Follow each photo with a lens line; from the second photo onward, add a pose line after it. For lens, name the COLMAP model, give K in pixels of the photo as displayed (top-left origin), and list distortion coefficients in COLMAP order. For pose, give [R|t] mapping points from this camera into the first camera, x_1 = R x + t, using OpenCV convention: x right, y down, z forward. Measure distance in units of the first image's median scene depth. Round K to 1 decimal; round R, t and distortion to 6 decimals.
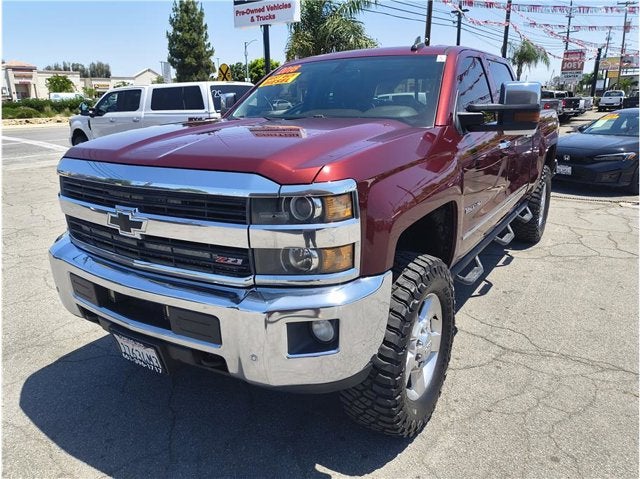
lens RADIAL K [[460.9, 0, 316.7], [0, 460.9, 240.9], [0, 0, 1]] dist [0.002461, -0.003798]
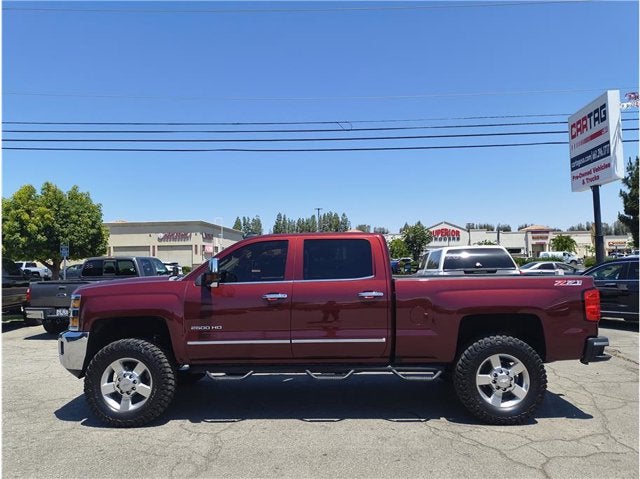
lens RADIAL K [[460.9, 0, 316.7], [0, 460.9, 240.9], [0, 0, 1]] dist [0.002461, -0.003798]
pose [[0.533786, -0.039984, -0.844674, 0.378465], [-0.237822, 0.951466, -0.195329, -0.028744], [0.811489, 0.305146, 0.498370, 0.075617]]
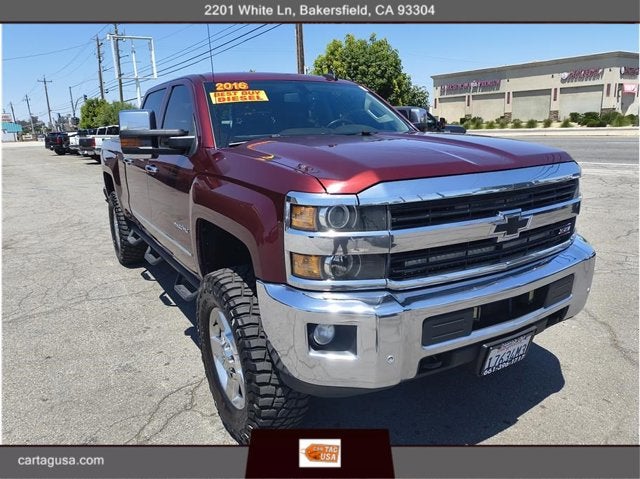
lens RADIAL K [[460.9, 0, 316.7], [0, 460.9, 240.9], [0, 0, 1]] dist [0.002461, -0.003798]
pose [[-0.310063, 0.256848, -0.915363, 0.304807], [-0.235811, 0.911950, 0.335767, -0.122835], [0.921007, 0.319962, -0.222194, 0.400888]]
